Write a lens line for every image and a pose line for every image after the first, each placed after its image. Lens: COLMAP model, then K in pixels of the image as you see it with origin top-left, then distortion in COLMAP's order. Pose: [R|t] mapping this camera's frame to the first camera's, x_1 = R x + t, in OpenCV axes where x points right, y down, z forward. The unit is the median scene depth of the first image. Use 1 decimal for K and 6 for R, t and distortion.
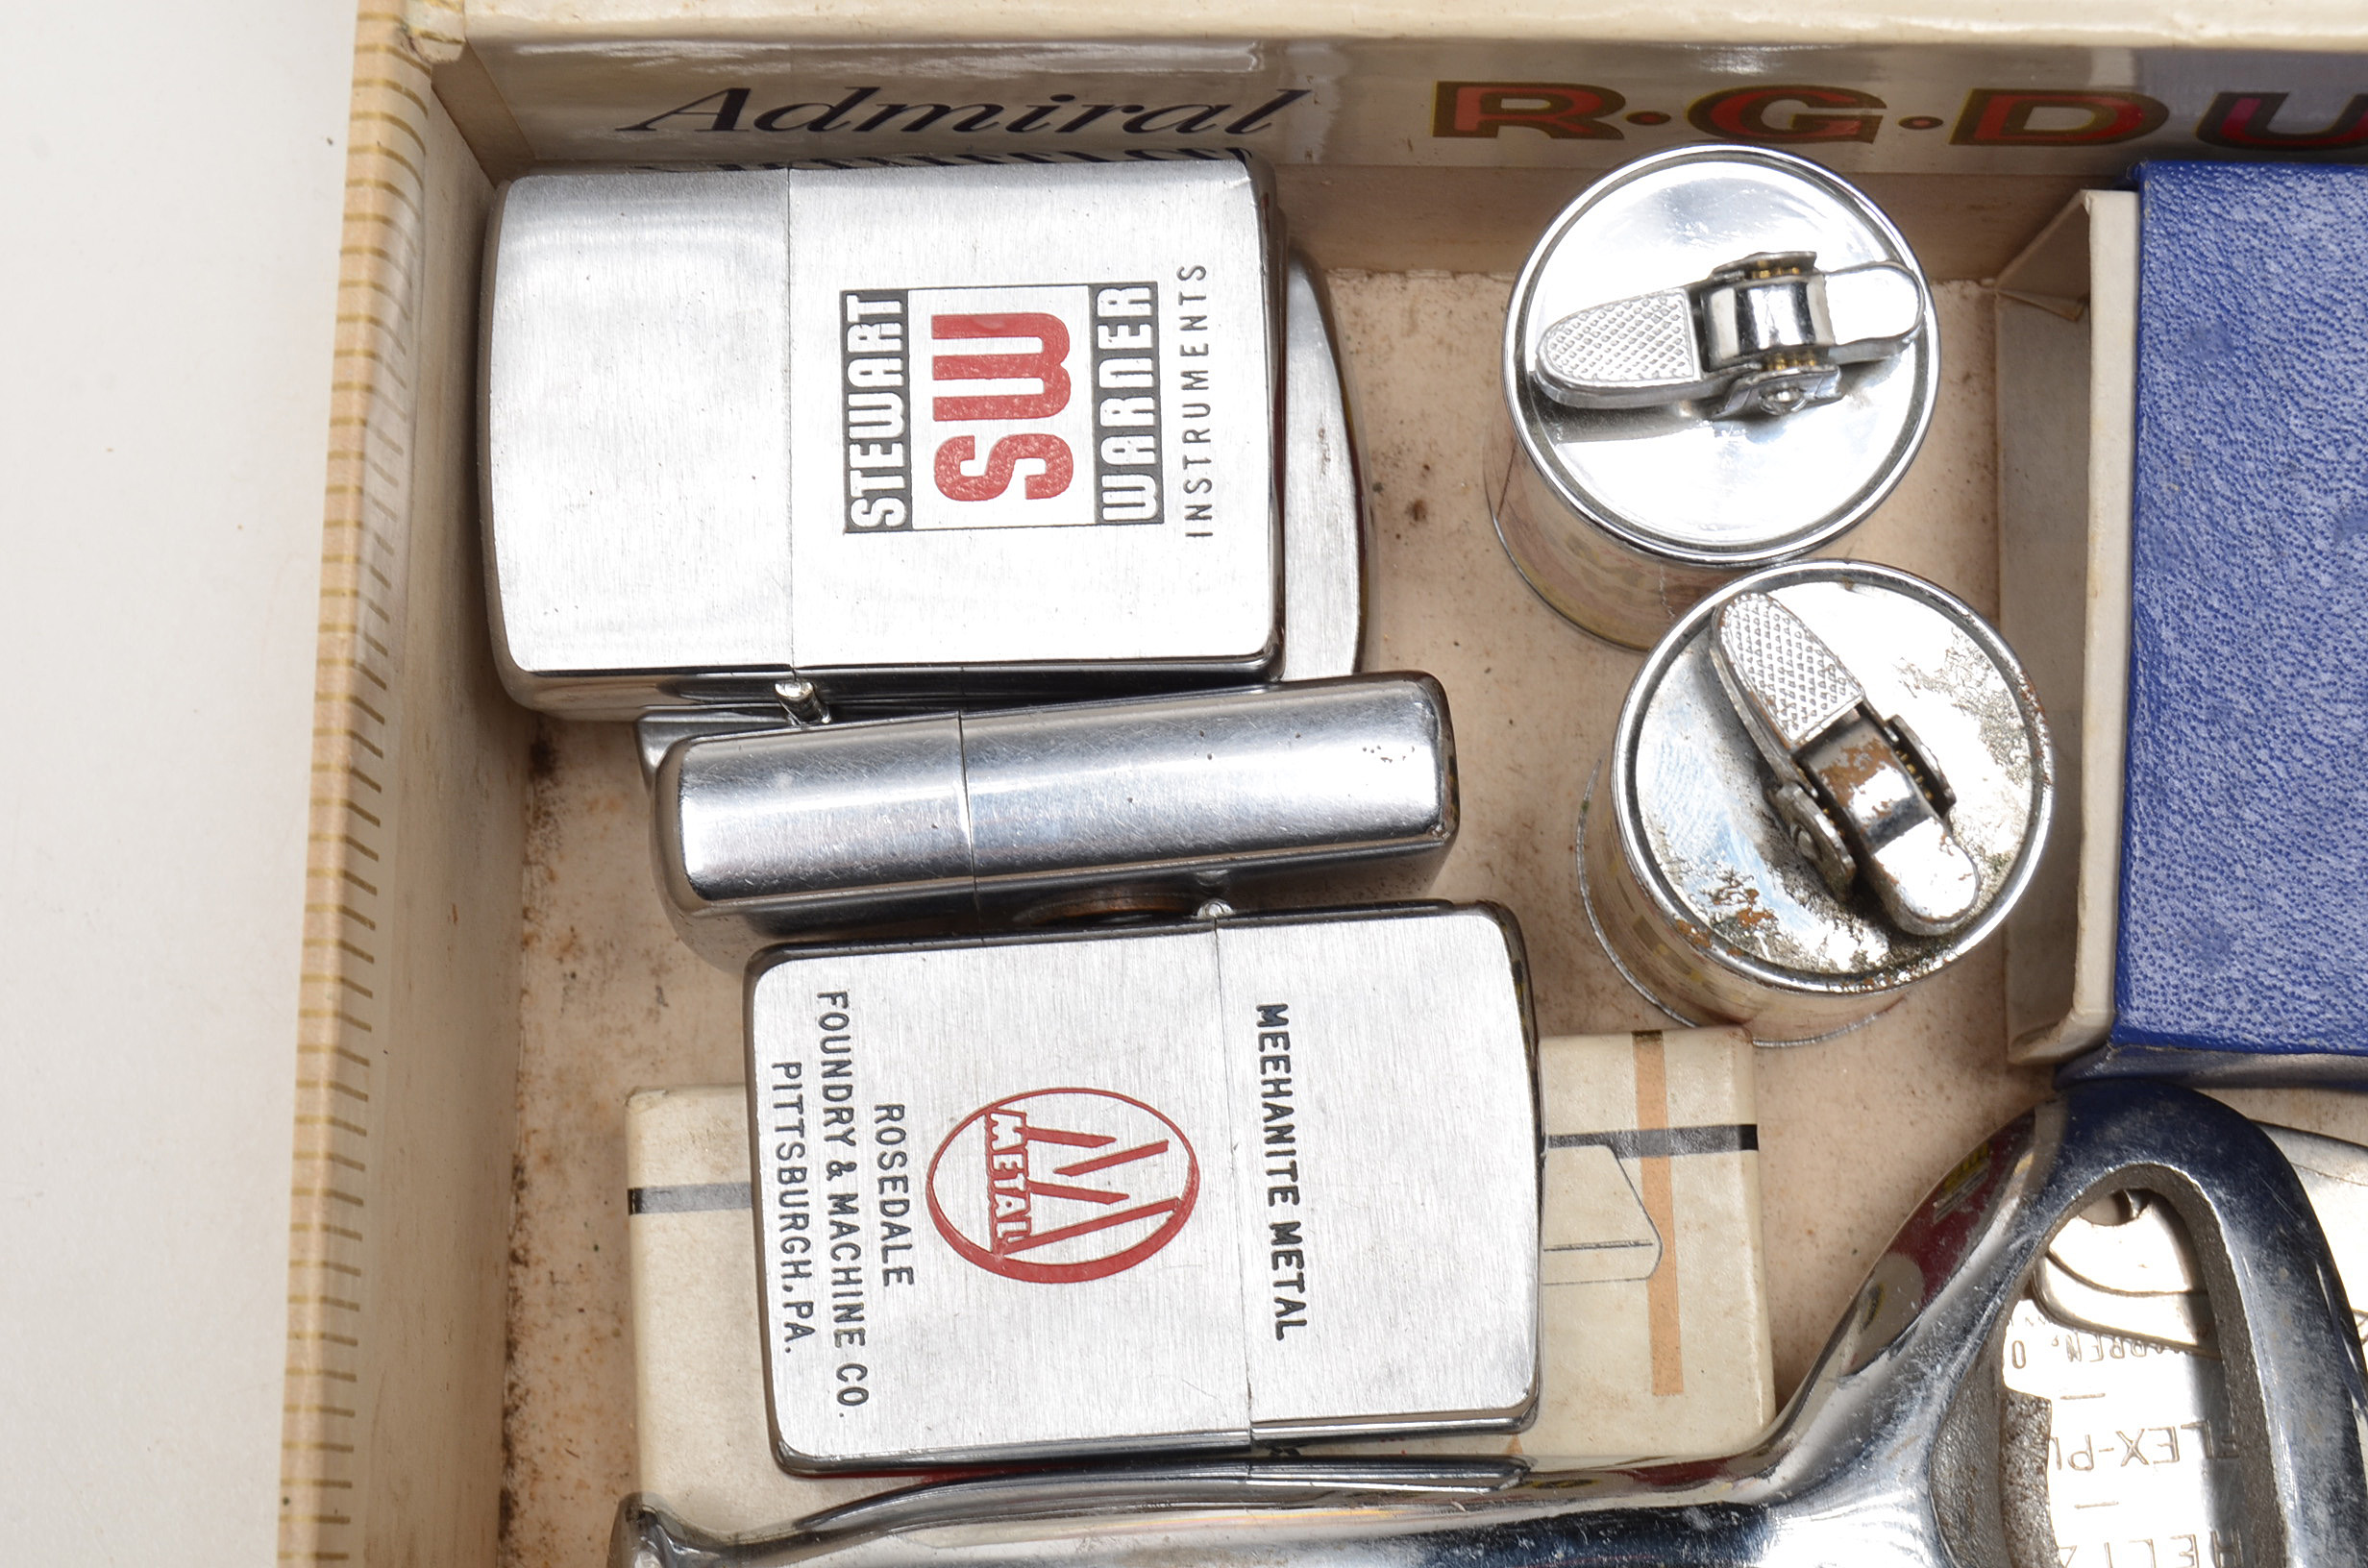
lens RADIAL K [[4746.4, 0, 1172.6], [0, 4746.4, 786.3], [0, 0, 1]] dist [-0.023983, 0.000000]
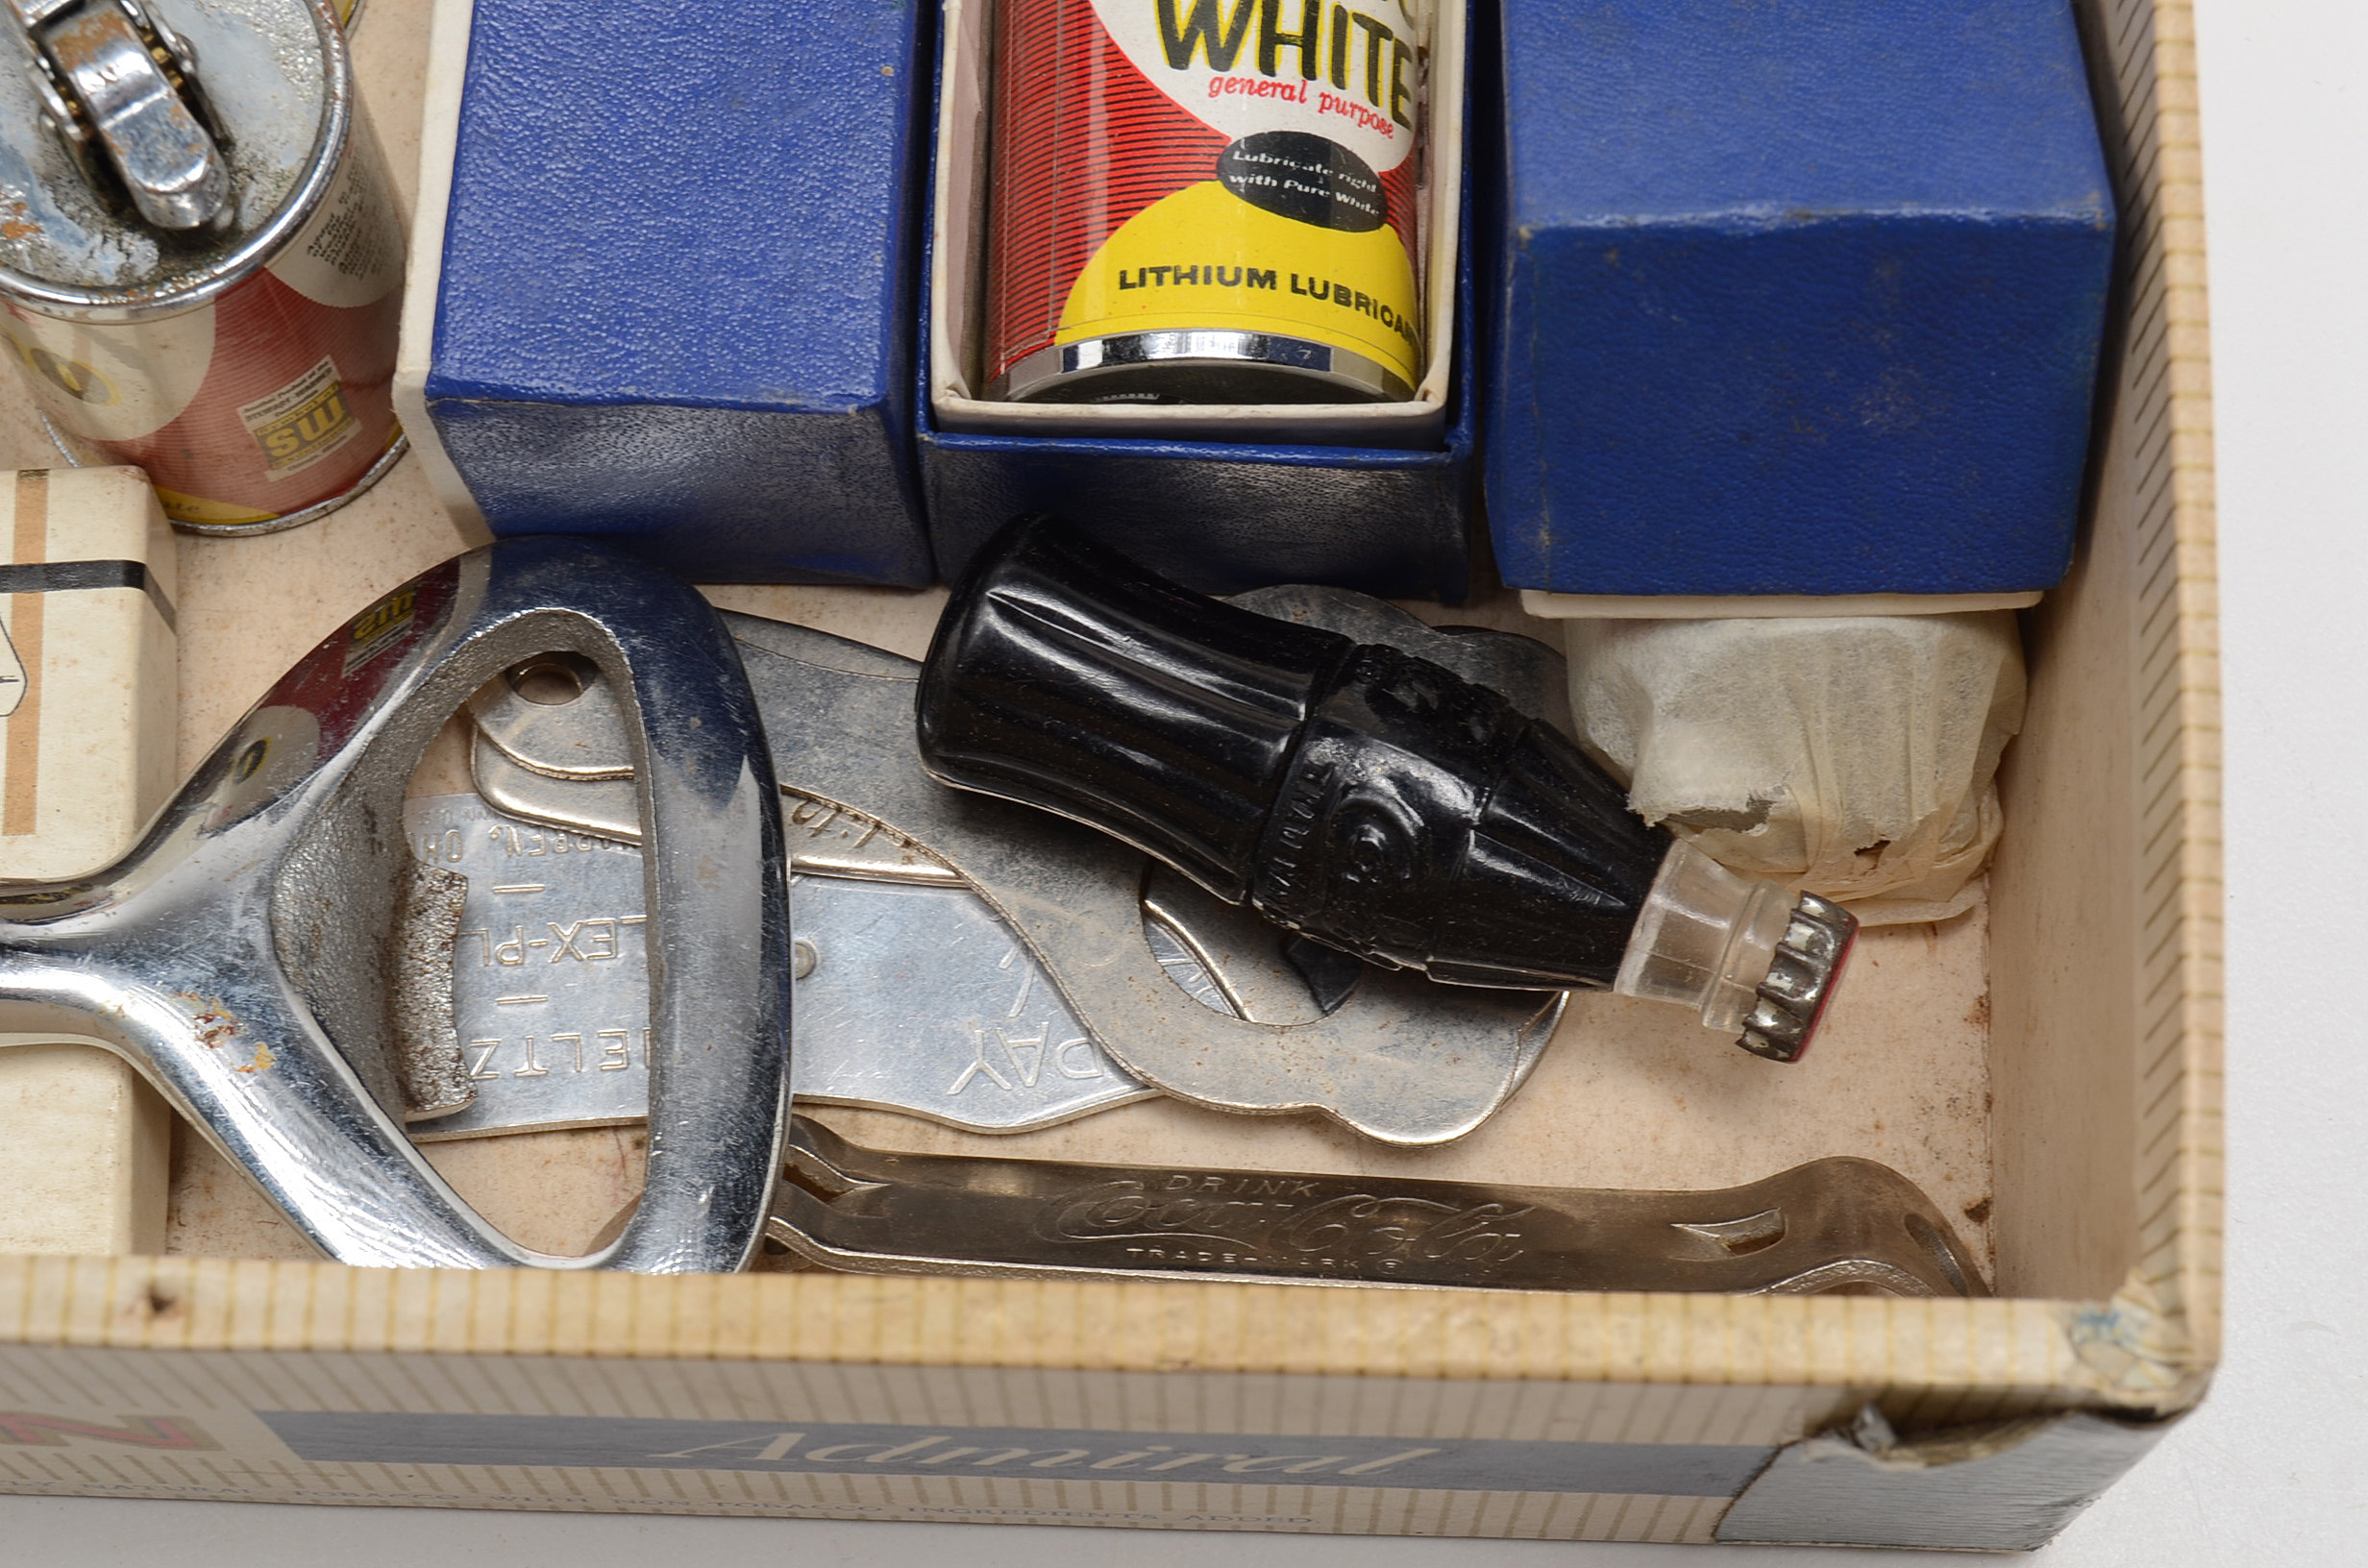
lens RADIAL K [[5137.0, 0, 1208.2], [0, 5137.0, 790.8], [0, 0, 1]] dist [-0.034279, 0.000000]
pose [[0.999571, 0.016664, 0.024079, 0.324047], [-0.012774, 0.988066, -0.153502, 0.280837], [-0.026350, 0.153129, 0.987855, 0.002412]]
